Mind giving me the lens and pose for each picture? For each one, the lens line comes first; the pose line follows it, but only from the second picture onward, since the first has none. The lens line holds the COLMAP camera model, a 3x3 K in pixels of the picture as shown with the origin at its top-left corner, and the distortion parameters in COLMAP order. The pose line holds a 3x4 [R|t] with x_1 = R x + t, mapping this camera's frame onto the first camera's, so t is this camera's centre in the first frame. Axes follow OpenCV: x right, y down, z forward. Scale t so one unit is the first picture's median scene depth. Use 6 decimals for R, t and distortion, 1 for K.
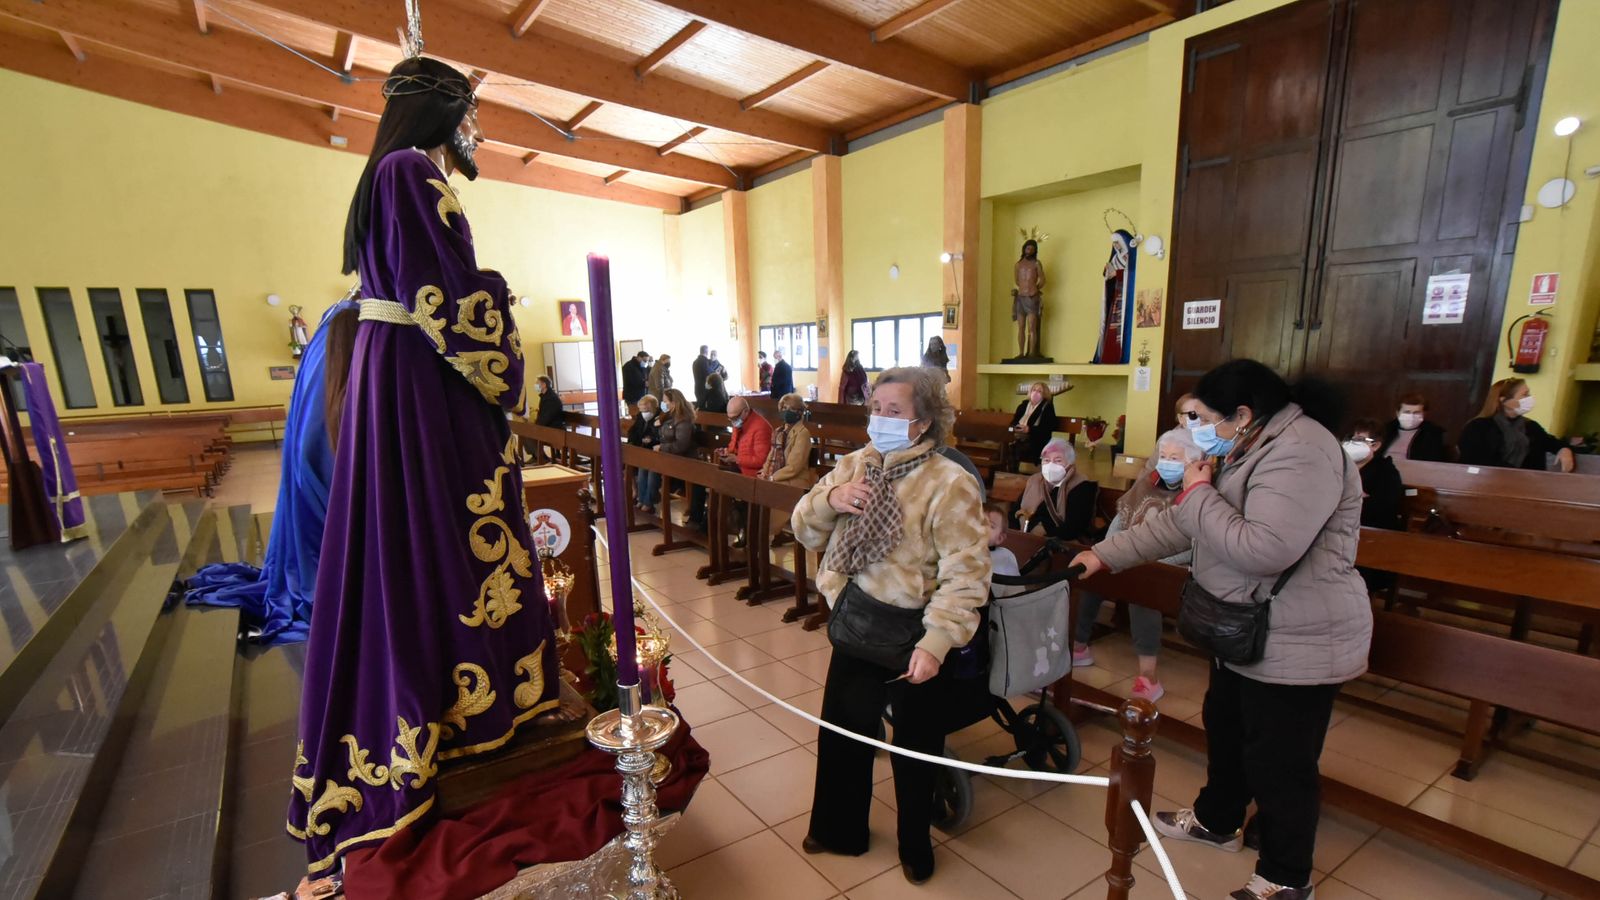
lens RADIAL K [[775.8, 0, 806.6], [0, 775.8, 542.9], [0, 0, 1]] dist [-0.032025, 0.011115]
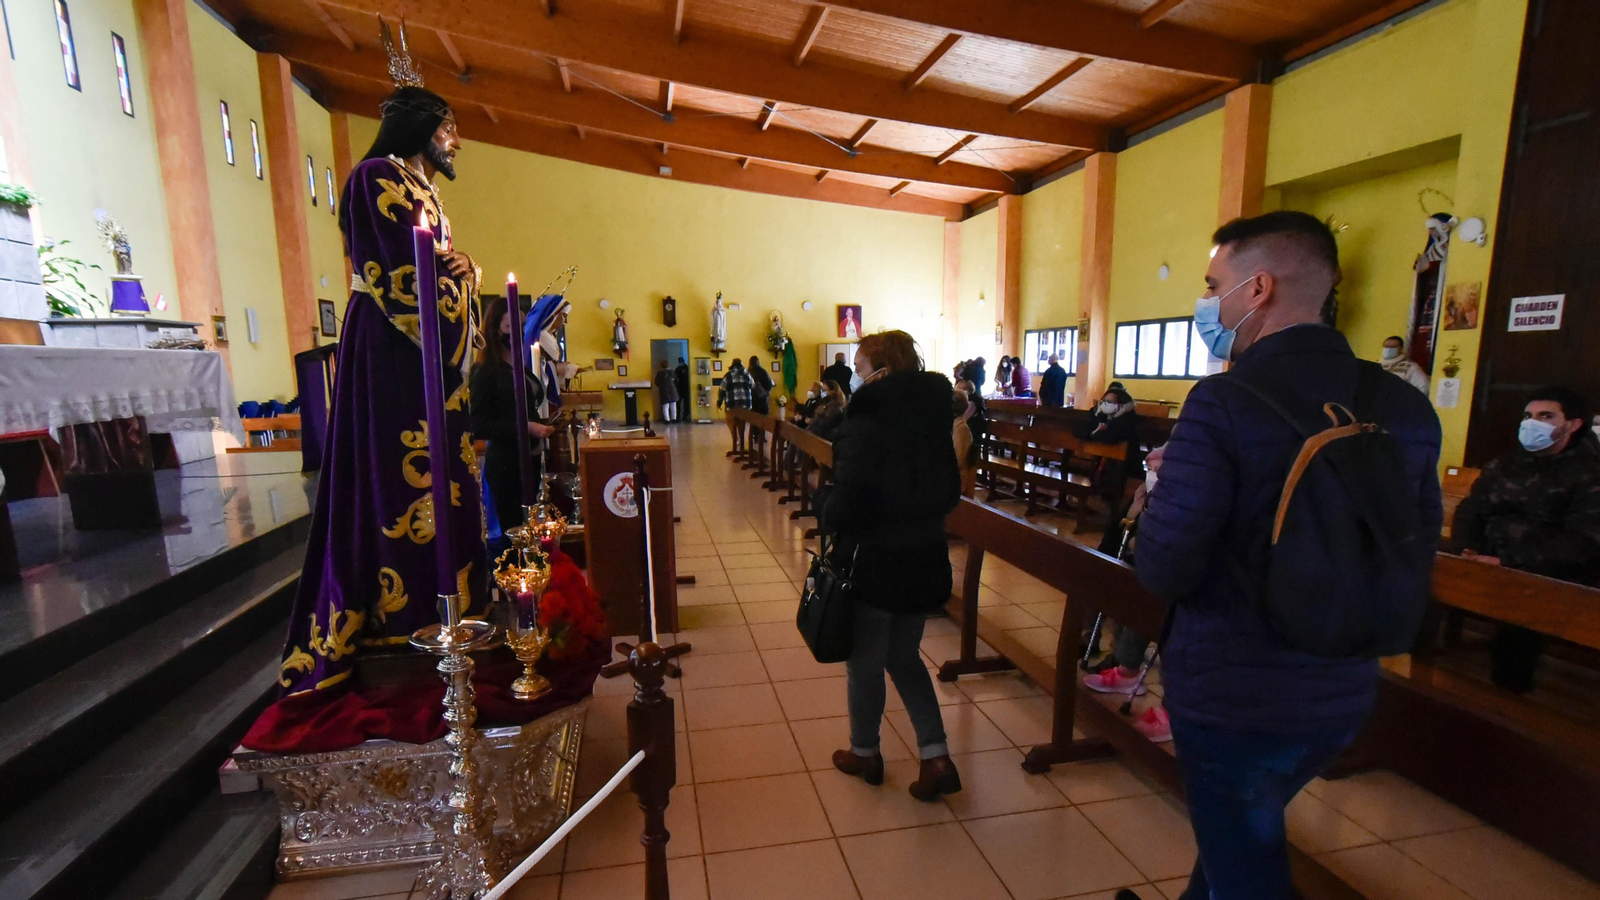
lens RADIAL K [[775.9, 0, 806.4], [0, 775.9, 505.4], [0, 0, 1]] dist [-0.030311, 0.009889]
pose [[0.924333, 0.089124, -0.371033, 0.097325], [-0.109587, 0.993382, -0.034392, 0.004321], [0.365513, 0.072450, 0.927982, 0.016690]]
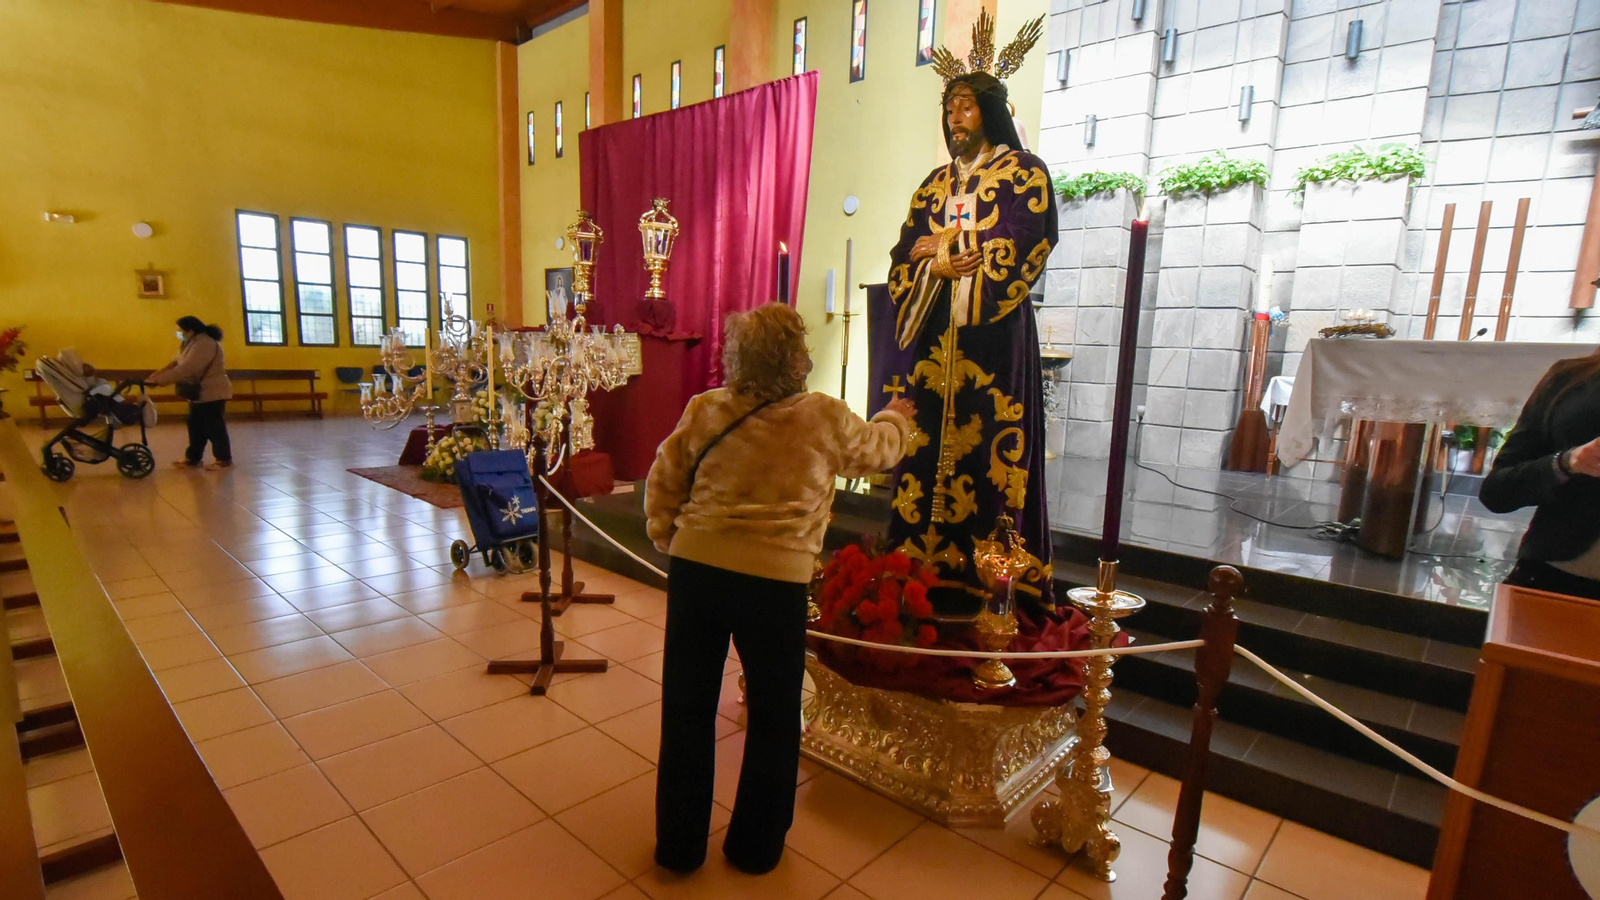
lens RADIAL K [[778.3, 0, 805.2], [0, 778.3, 486.5], [0, 0, 1]] dist [-0.031464, 0.010526]
pose [[-0.971896, 0.035024, -0.232792, 0.017122], [-0.064938, 0.910617, 0.408118, -0.078461], [0.226279, 0.411765, -0.882750, 0.366333]]
